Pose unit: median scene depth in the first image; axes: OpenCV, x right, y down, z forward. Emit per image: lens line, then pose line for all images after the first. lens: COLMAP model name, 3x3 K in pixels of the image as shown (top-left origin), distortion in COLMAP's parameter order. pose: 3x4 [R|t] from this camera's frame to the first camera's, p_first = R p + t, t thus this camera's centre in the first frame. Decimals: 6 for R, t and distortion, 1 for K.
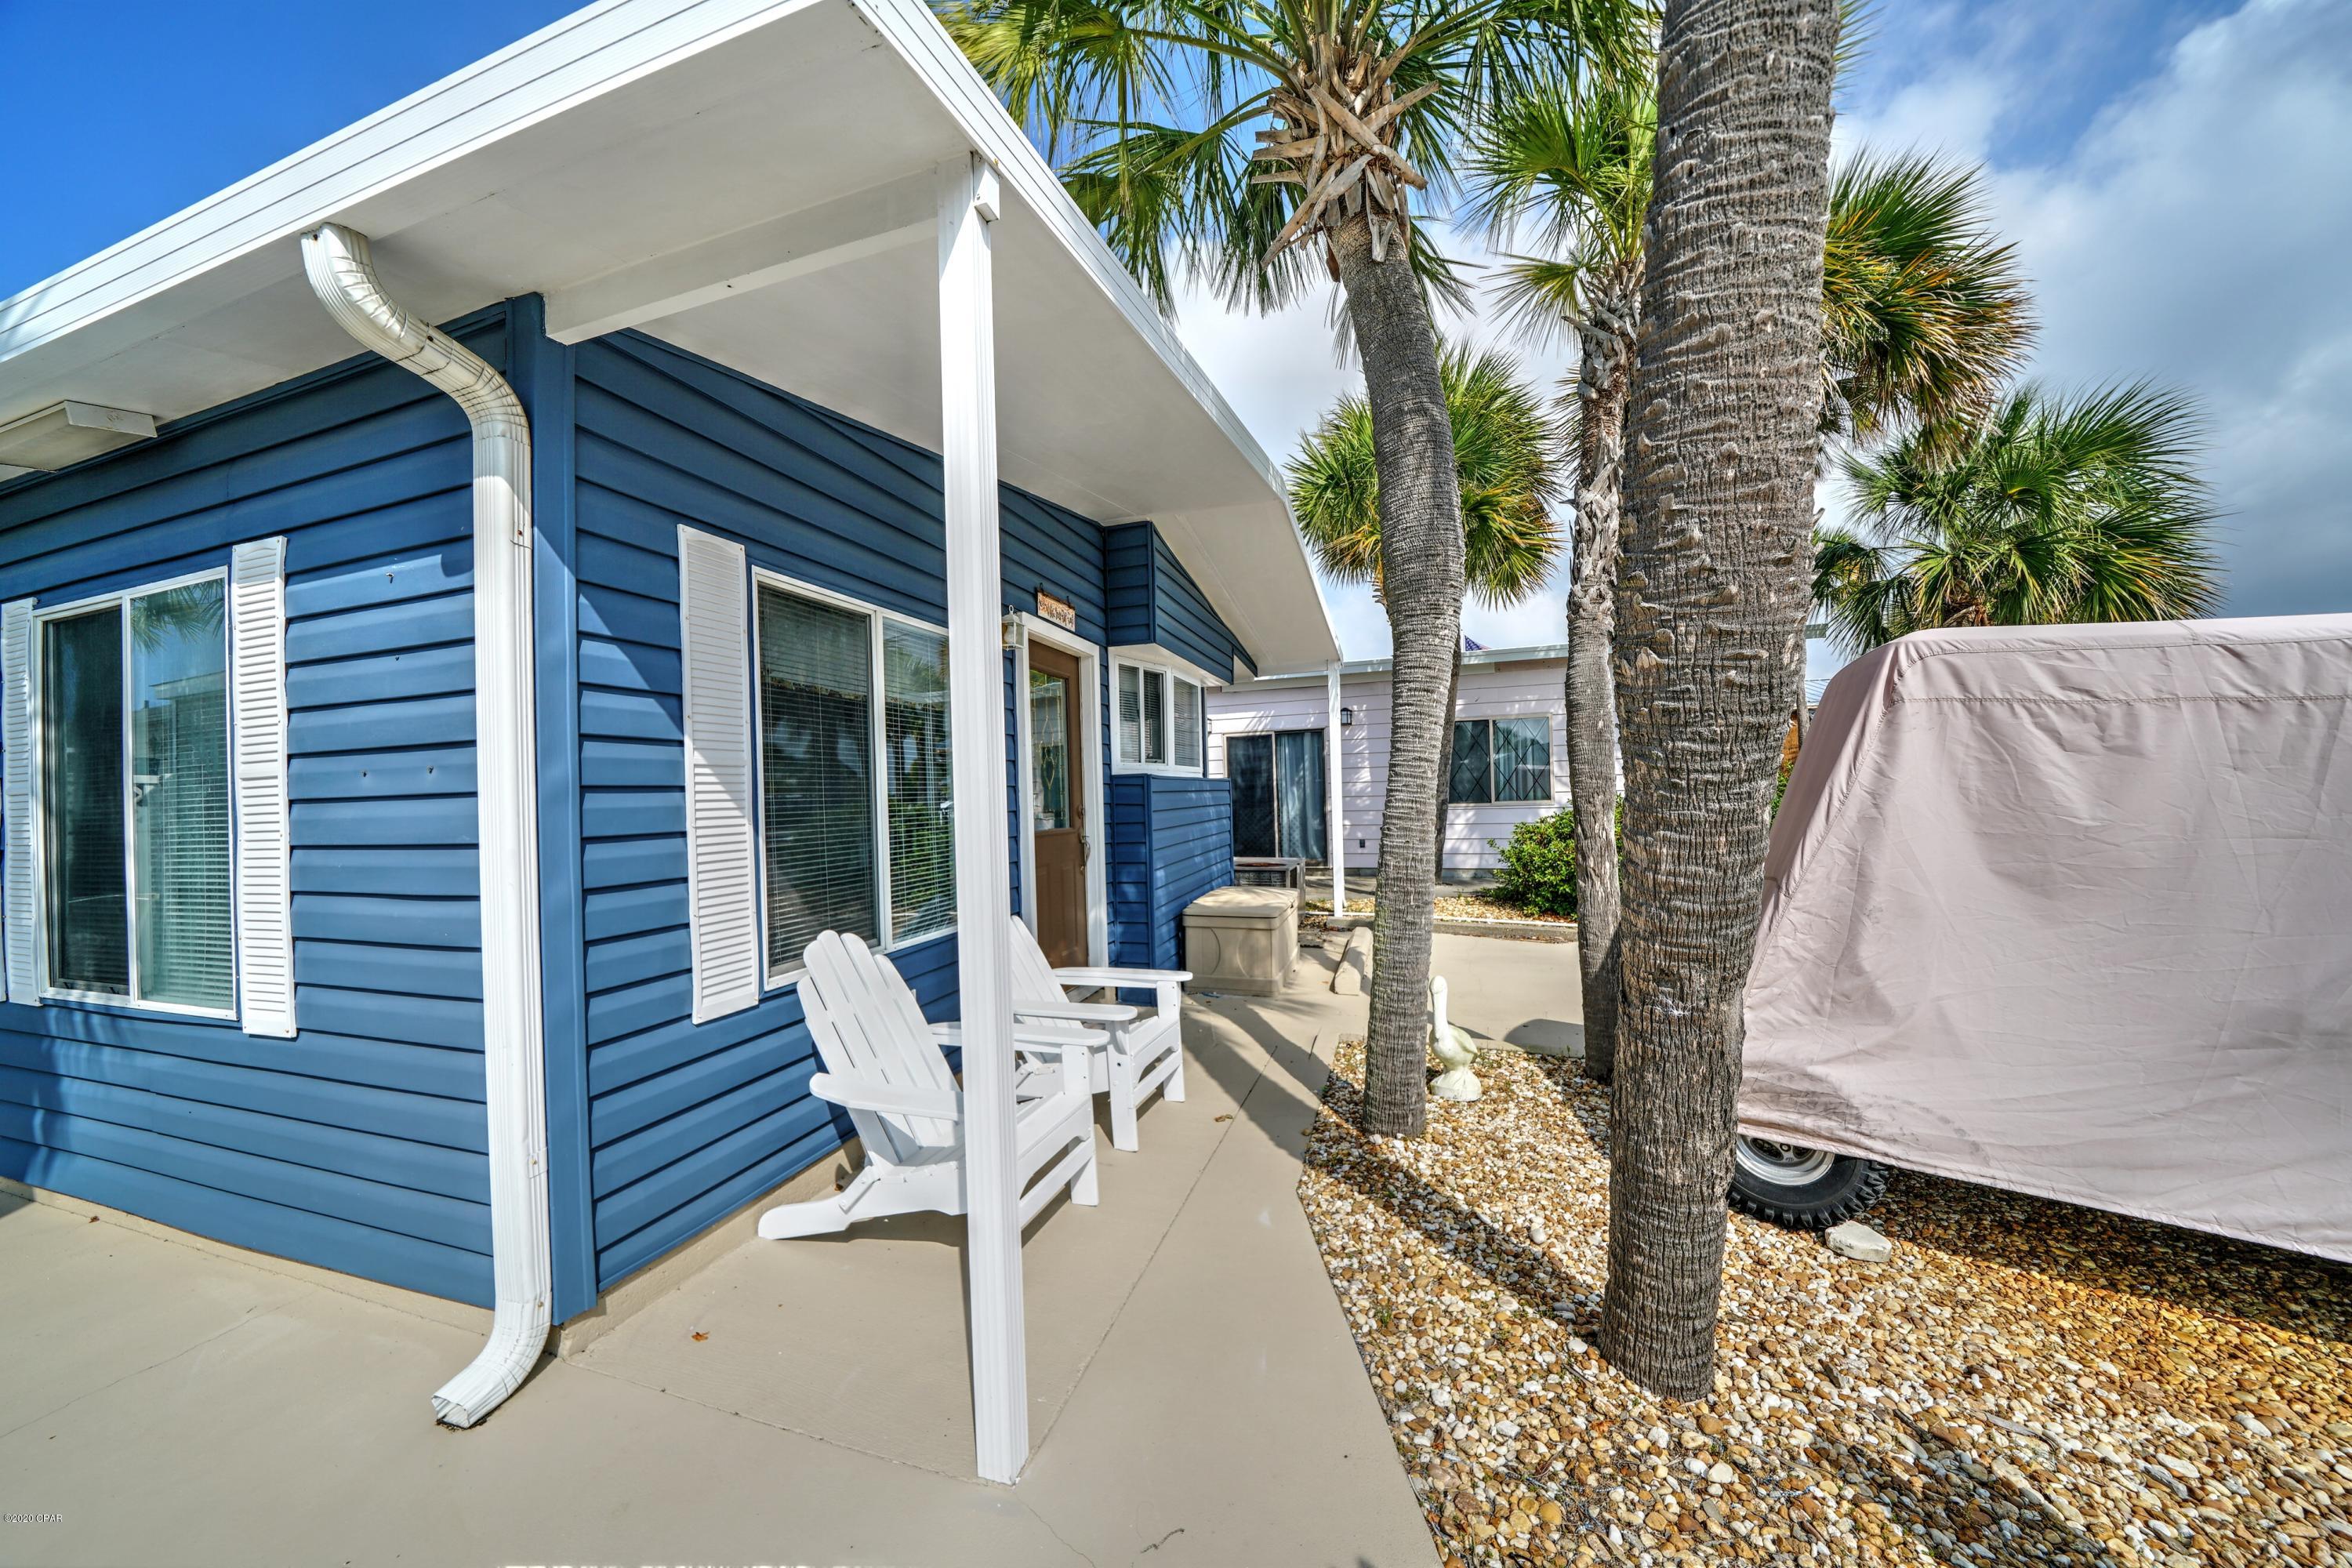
lens RADIAL K [[813.4, 0, 1149.7], [0, 813.4, 795.6], [0, 0, 1]] dist [-0.026222, 0.003065]
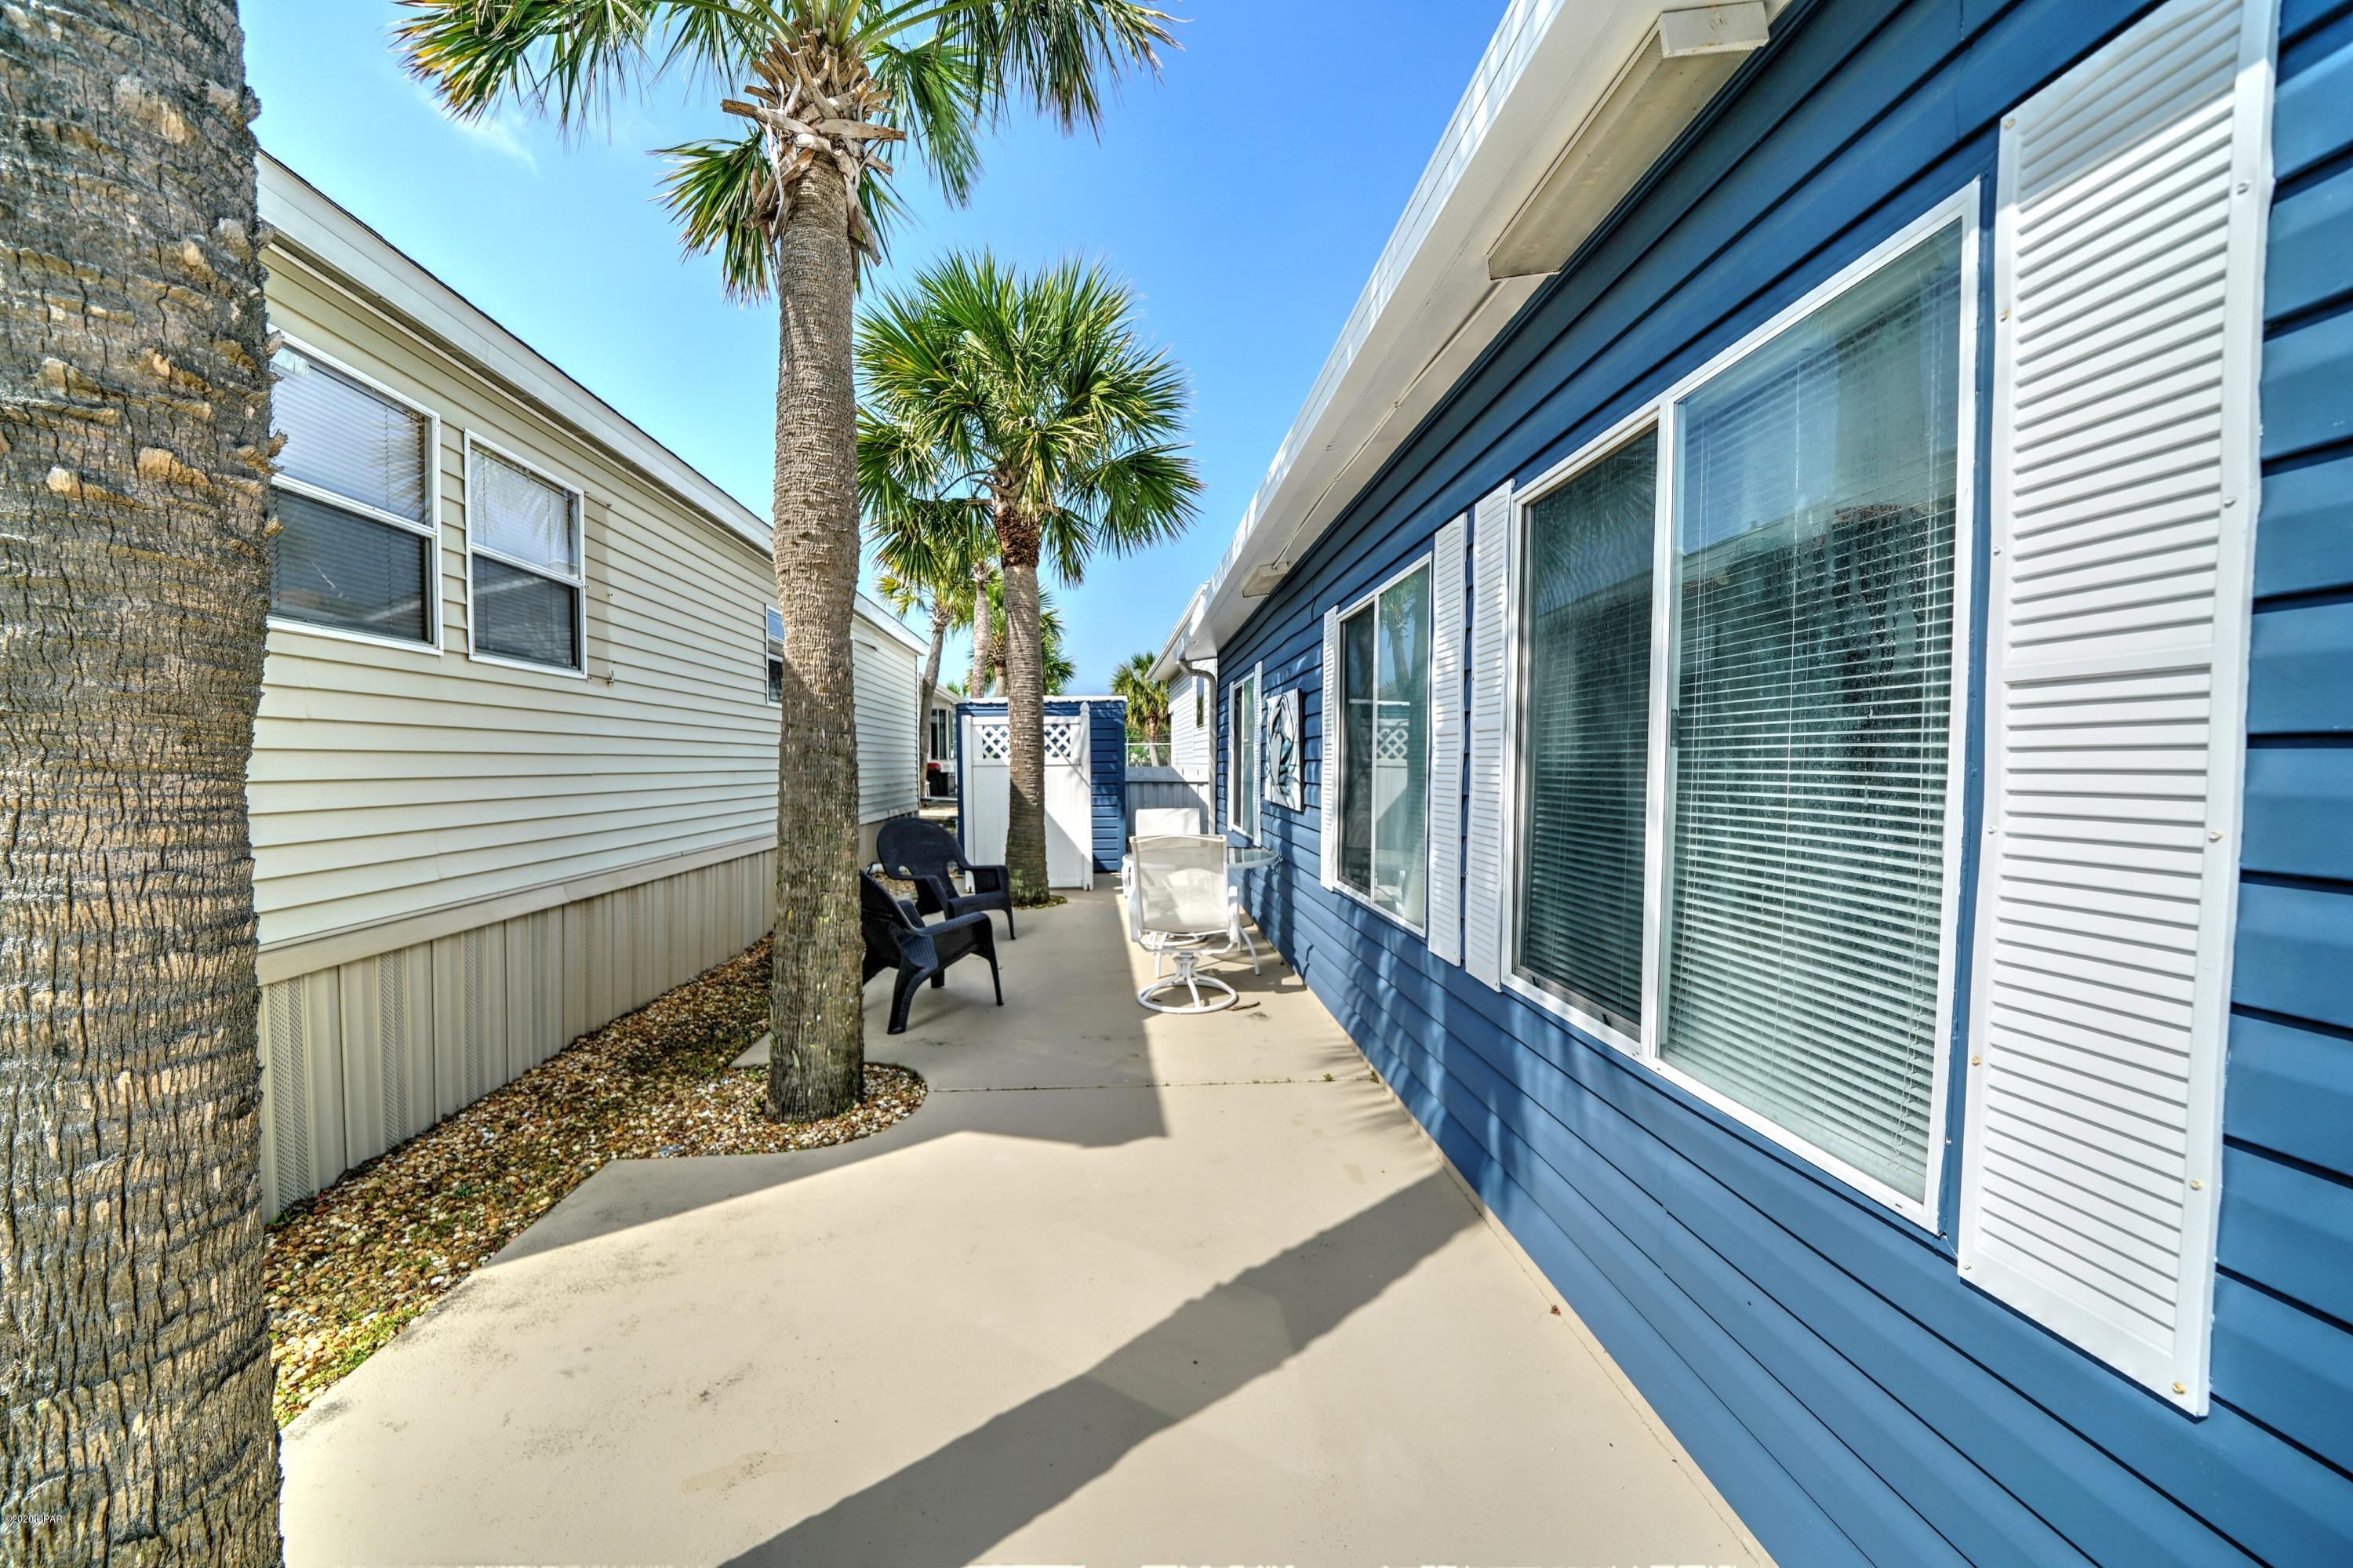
lens RADIAL K [[813.8, 0, 1150.2], [0, 813.8, 795.6], [0, 0, 1]] dist [-0.026222, 0.003065]
pose [[0.349853, 0.069425, -0.934229, -0.919221], [-0.009473, 0.997461, 0.070576, 0.012541], [0.936757, -0.015842, 0.349622, 0.435711]]
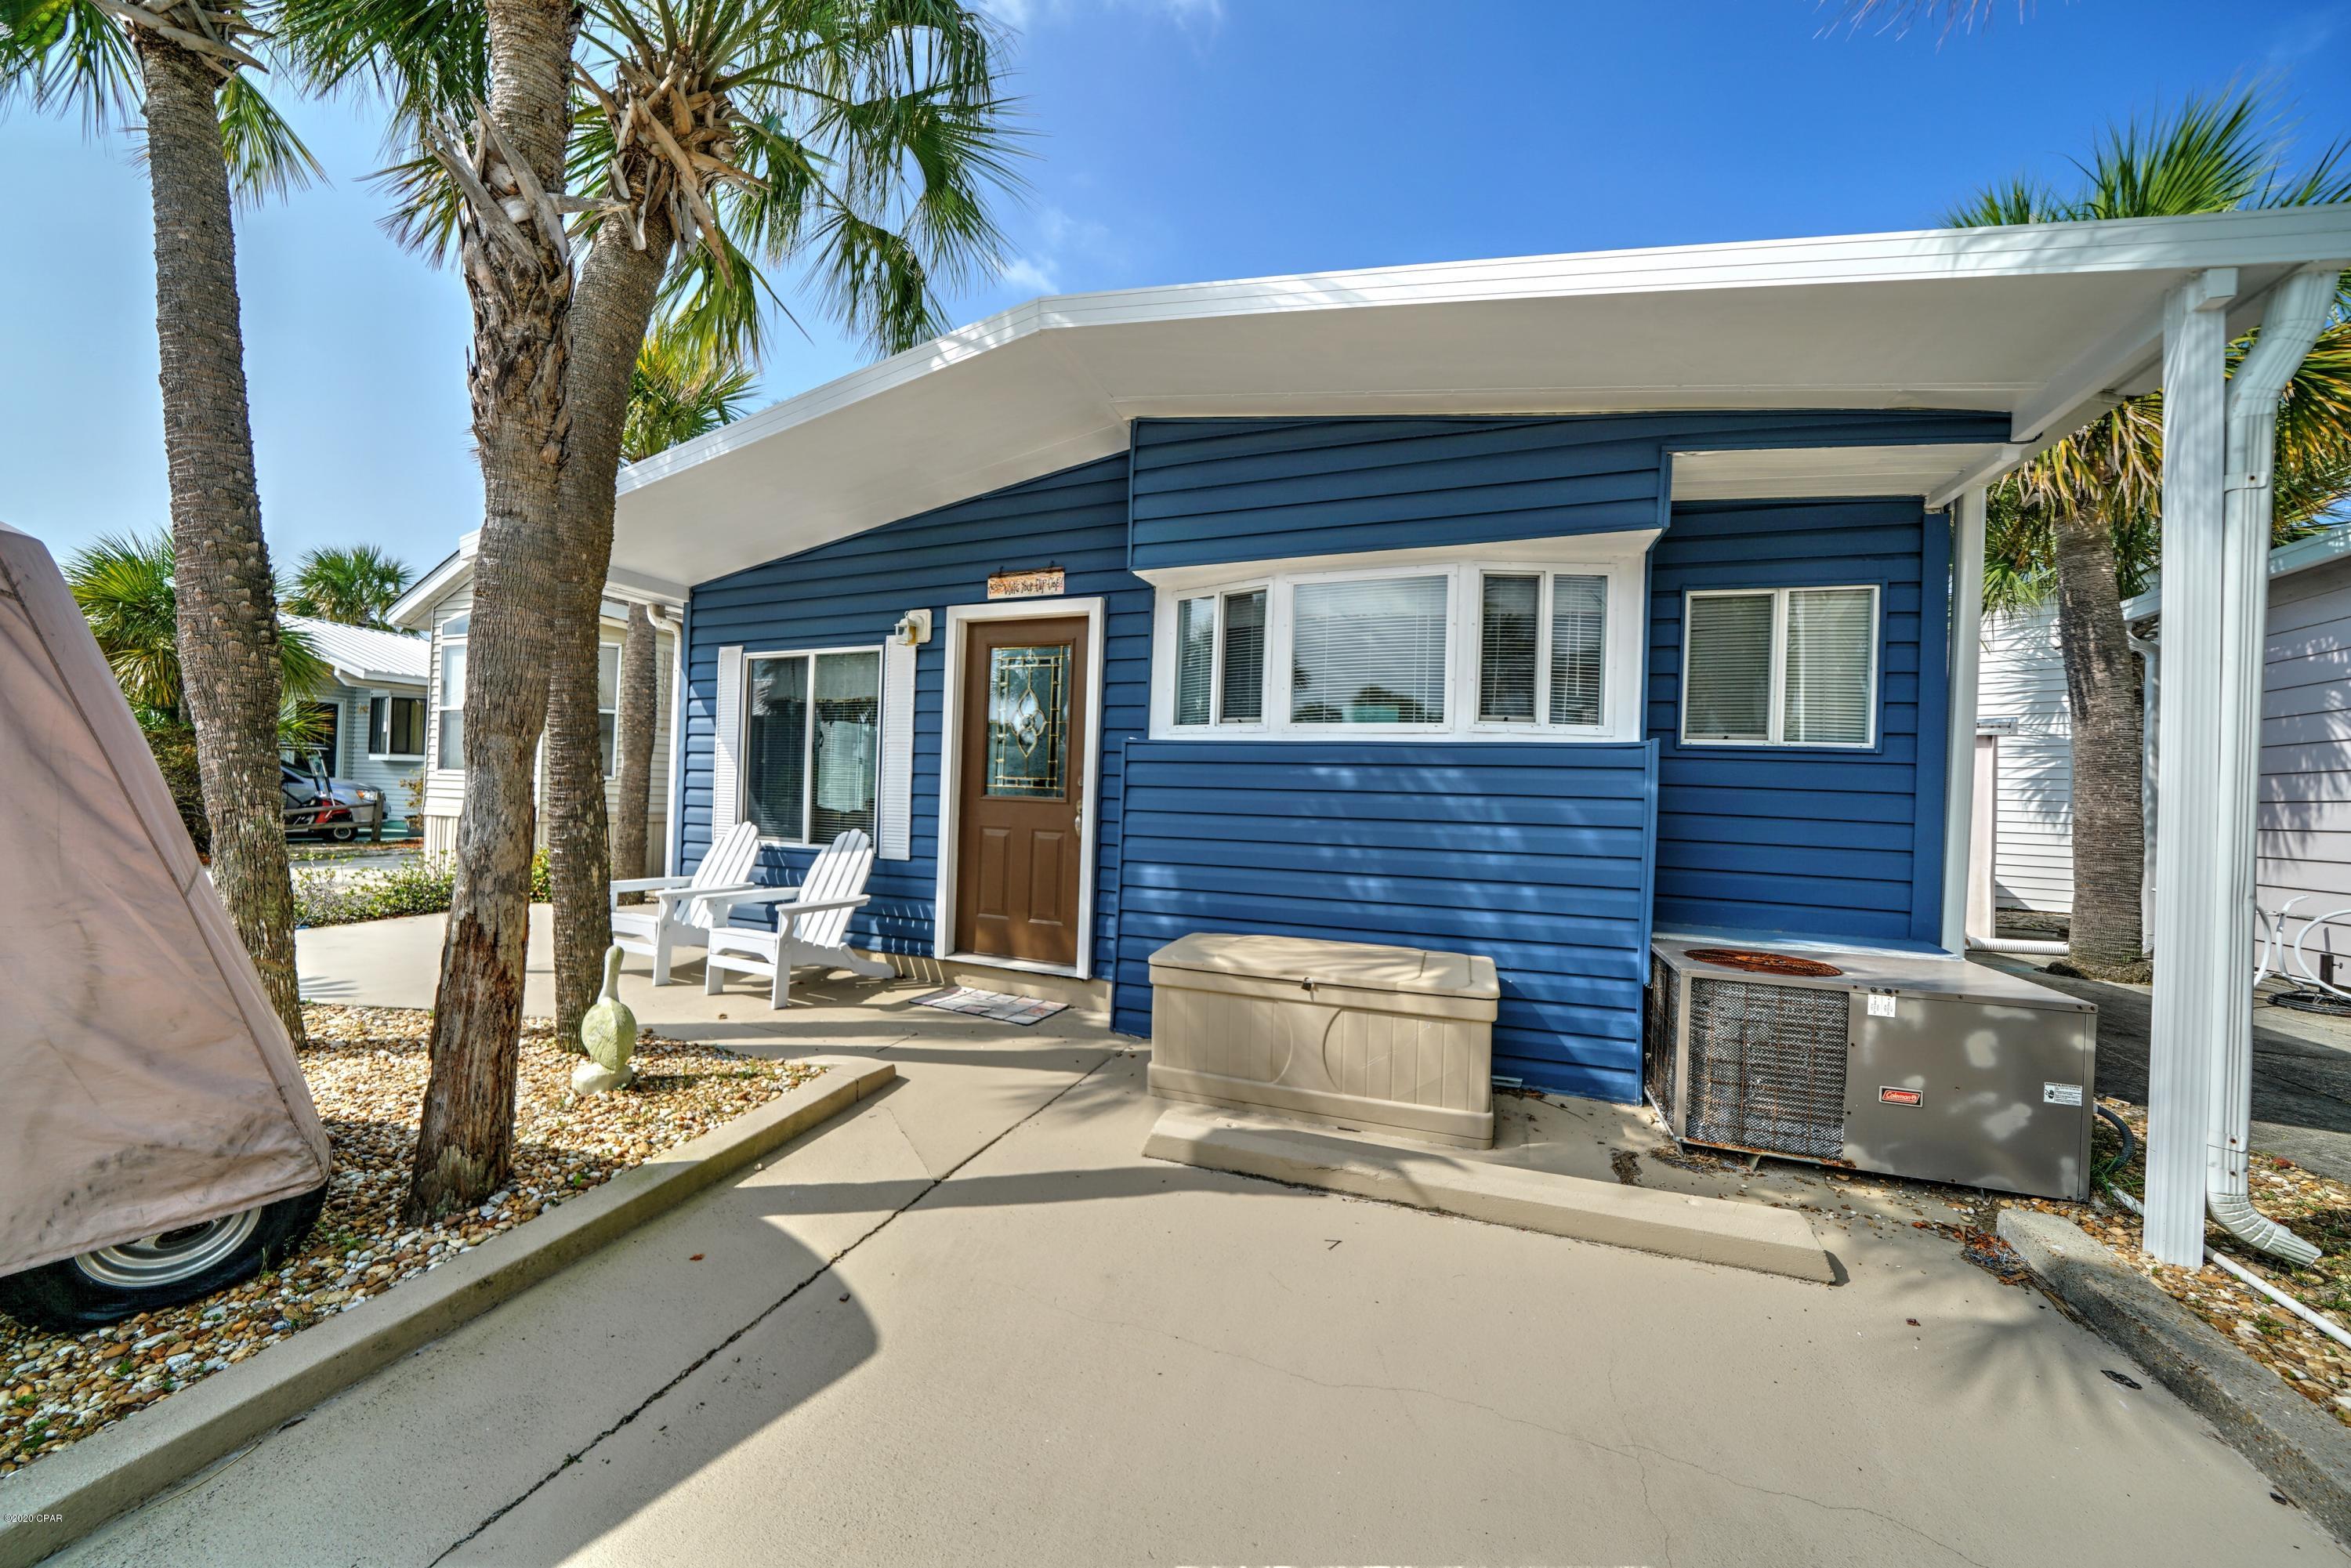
lens RADIAL K [[813.0, 0, 1149.2], [0, 813.0, 795.6], [0, 0, 1]] dist [-0.026222, 0.003065]
pose [[-0.072630, 0.024818, -0.997050, 1.770455], [-0.032325, 0.999107, 0.027224, 0.013571], [0.996835, 0.034206, -0.071763, 2.429002]]
